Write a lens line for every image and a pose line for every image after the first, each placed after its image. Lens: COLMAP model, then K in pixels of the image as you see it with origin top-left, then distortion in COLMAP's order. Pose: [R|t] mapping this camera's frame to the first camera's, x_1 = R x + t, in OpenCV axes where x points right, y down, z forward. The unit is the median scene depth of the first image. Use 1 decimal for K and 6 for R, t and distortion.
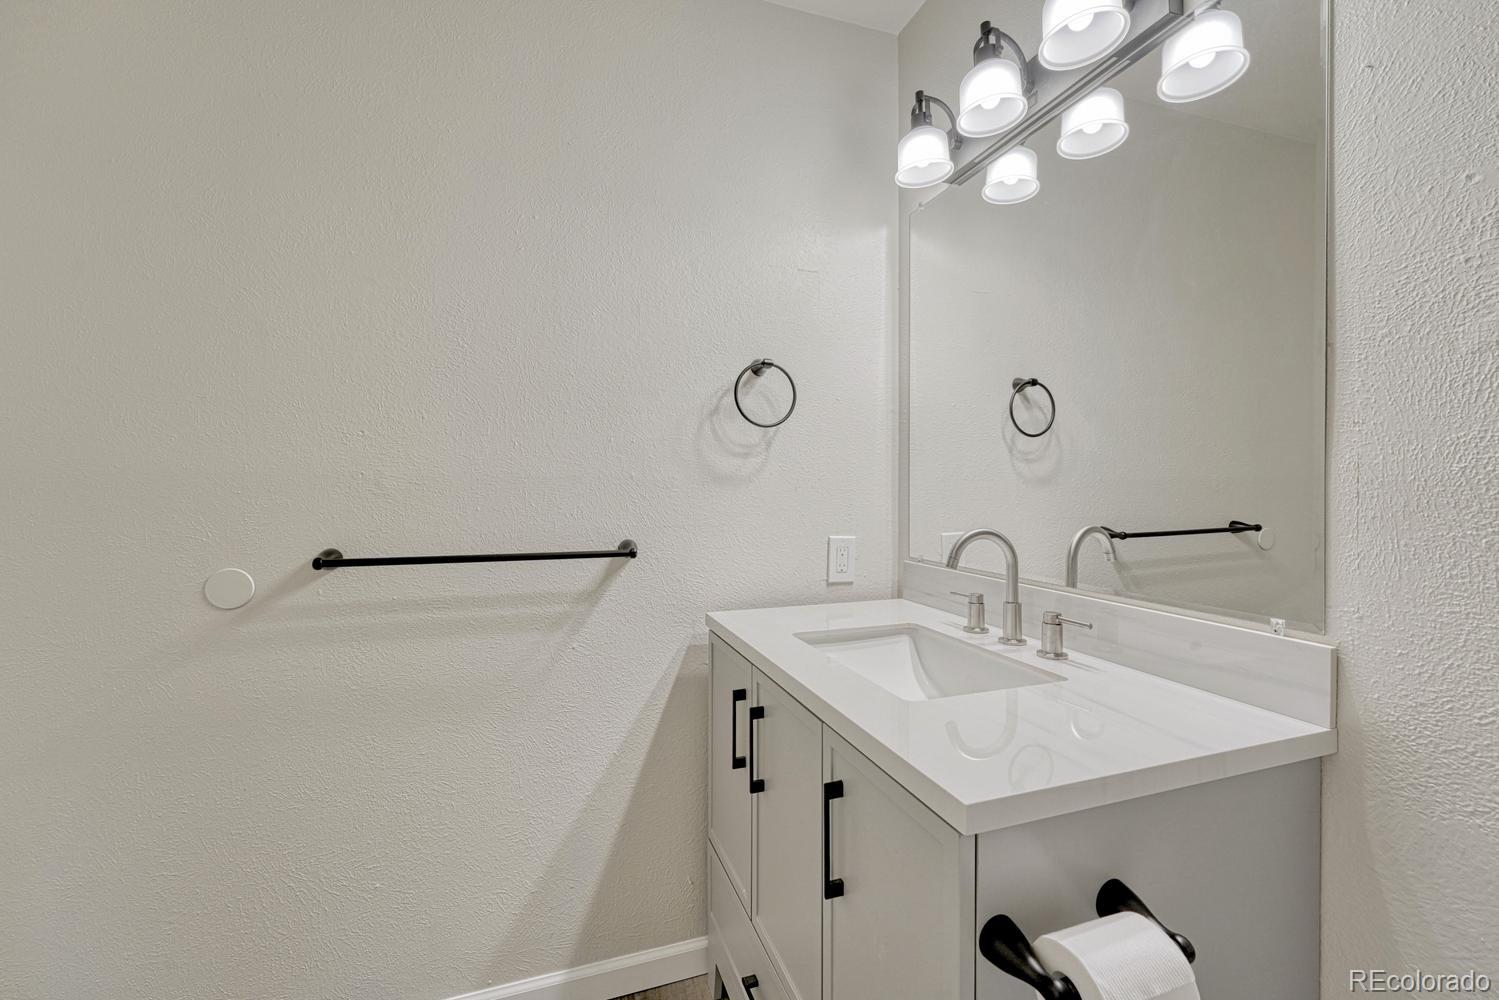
lens RADIAL K [[613.7, 0, 740.8], [0, 613.7, 494.2], [0, 0, 1]] dist [0.014966, -0.000416]
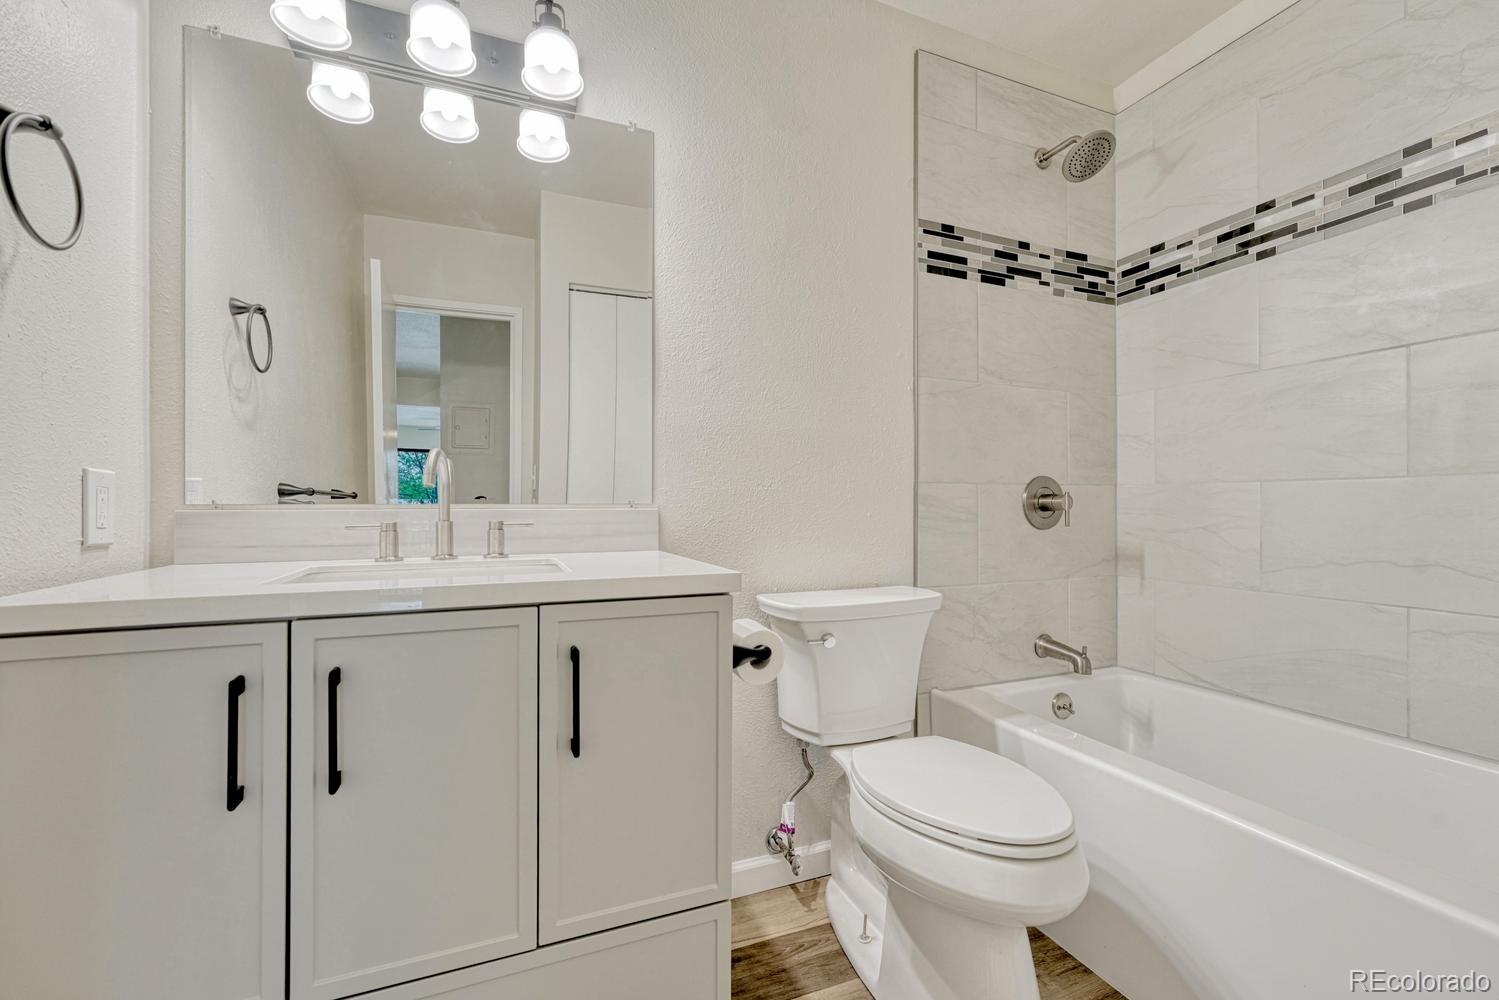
lens RADIAL K [[632.8, 0, 747.0], [0, 632.8, 507.2], [0, 0, 1]] dist [-0.002144, 0.000032]
pose [[-0.069760, 0.000789, 0.997563, -1.219608], [0.016076, 0.999871, 0.000333, 0.284602], [-0.997434, 0.016060, -0.069764, 0.997253]]
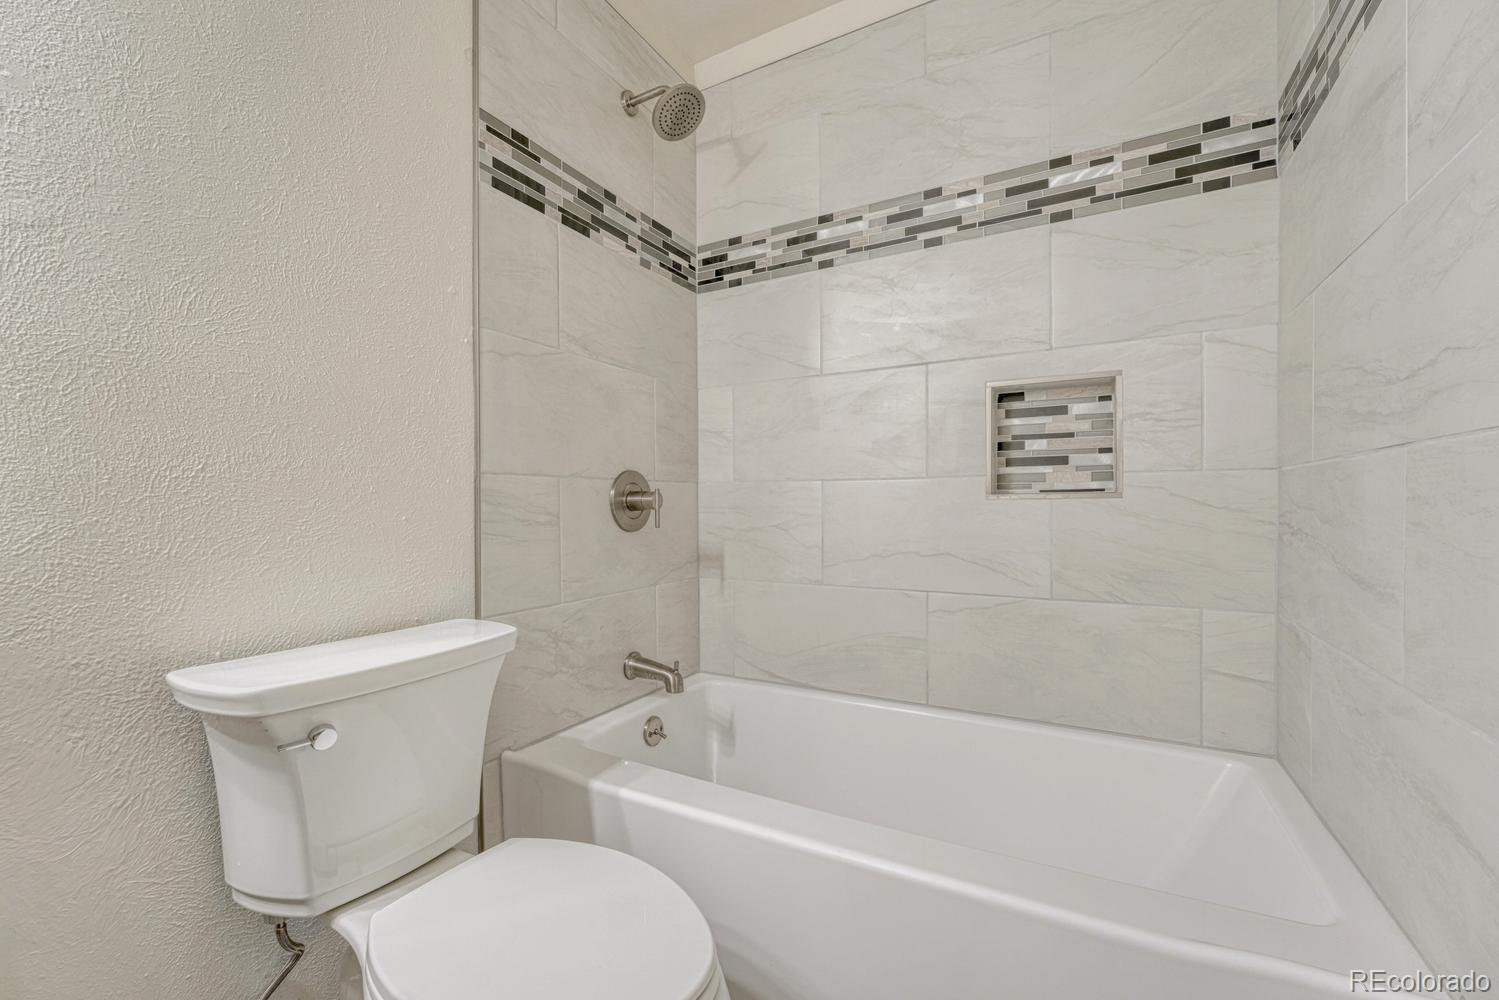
lens RADIAL K [[632.8, 0, 747.0], [0, 632.8, 507.2], [0, 0, 1]] dist [-0.002144, 0.000032]
pose [[-0.671000, 0.001925, 0.741455, -0.561475], [0.017922, 0.999747, 0.013623, 0.285565], [-0.741240, 0.022429, -0.670865, 0.777442]]
